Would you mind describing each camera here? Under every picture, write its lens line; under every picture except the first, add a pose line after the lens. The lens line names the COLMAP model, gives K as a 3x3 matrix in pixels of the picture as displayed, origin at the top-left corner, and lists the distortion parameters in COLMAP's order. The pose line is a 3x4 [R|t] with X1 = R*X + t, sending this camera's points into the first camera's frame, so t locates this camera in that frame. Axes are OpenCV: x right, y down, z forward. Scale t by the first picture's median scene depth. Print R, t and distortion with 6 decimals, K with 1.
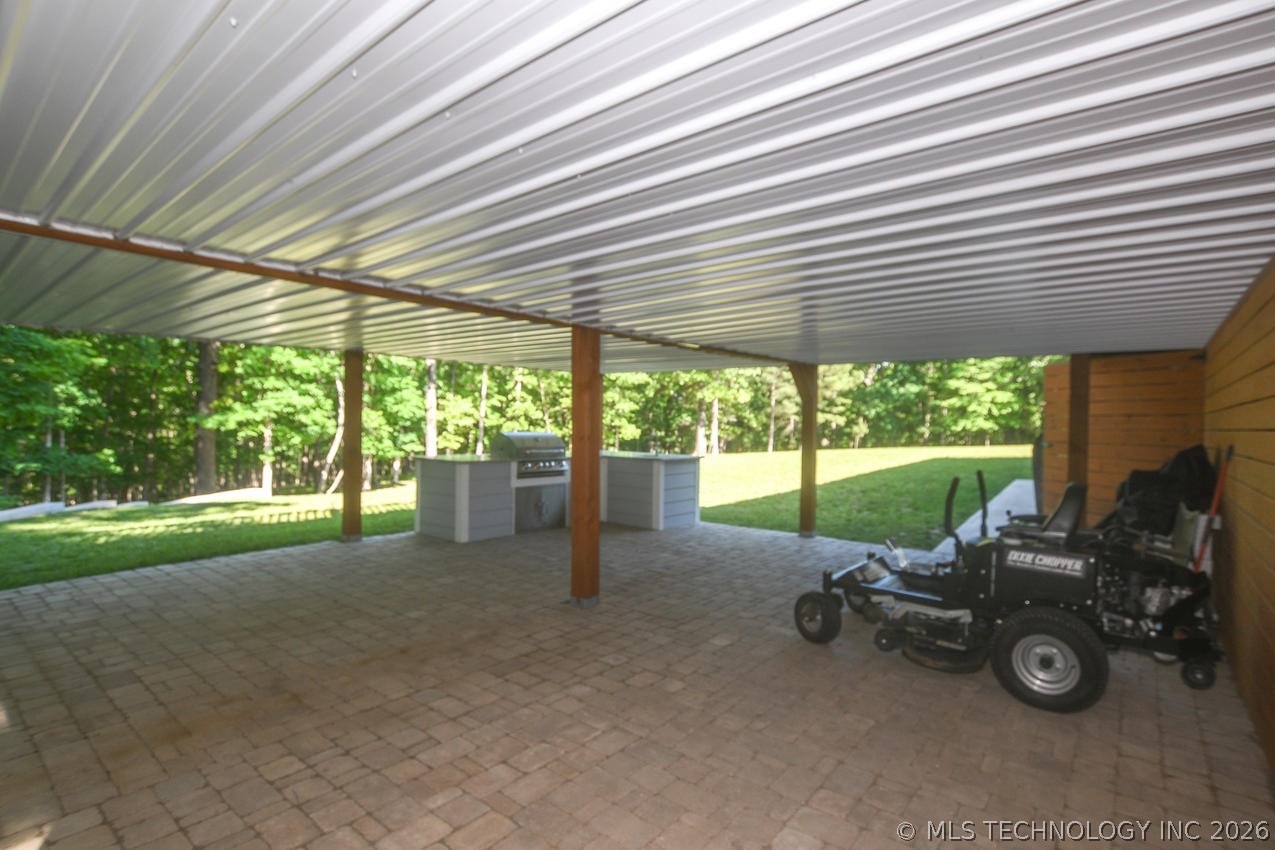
lens RADIAL K [[649.7, 0, 641.3], [0, 649.7, 422.0], [0, 0, 1]] dist [-0.002263, -0.000154]
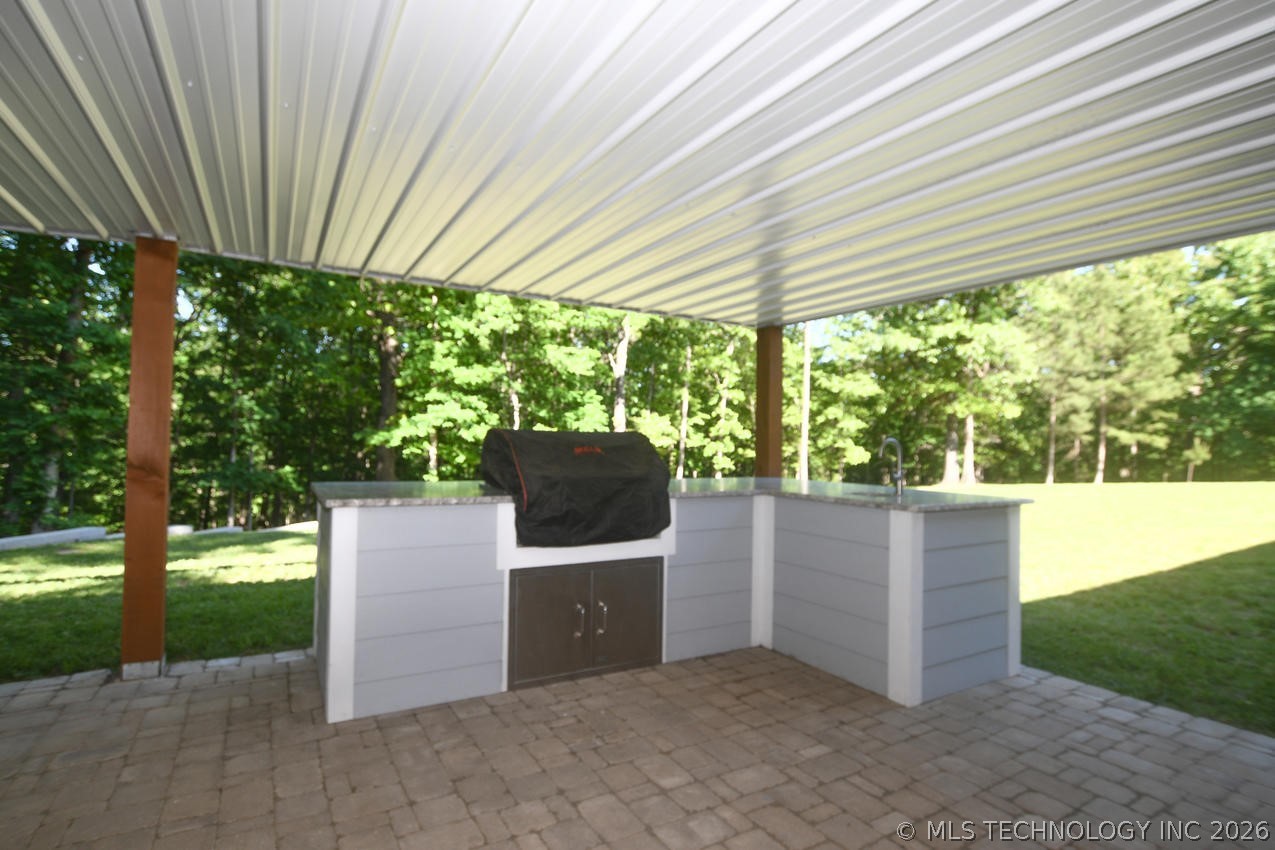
lens RADIAL K [[649.7, 0, 641.3], [0, 649.7, 422.0], [0, 0, 1]] dist [-0.002263, -0.000154]
pose [[0.941930, -0.009186, -0.335683, 0.001894], [-0.003767, 0.999274, -0.037917, 0.005370], [0.335788, 0.036980, 0.941211, 0.128639]]
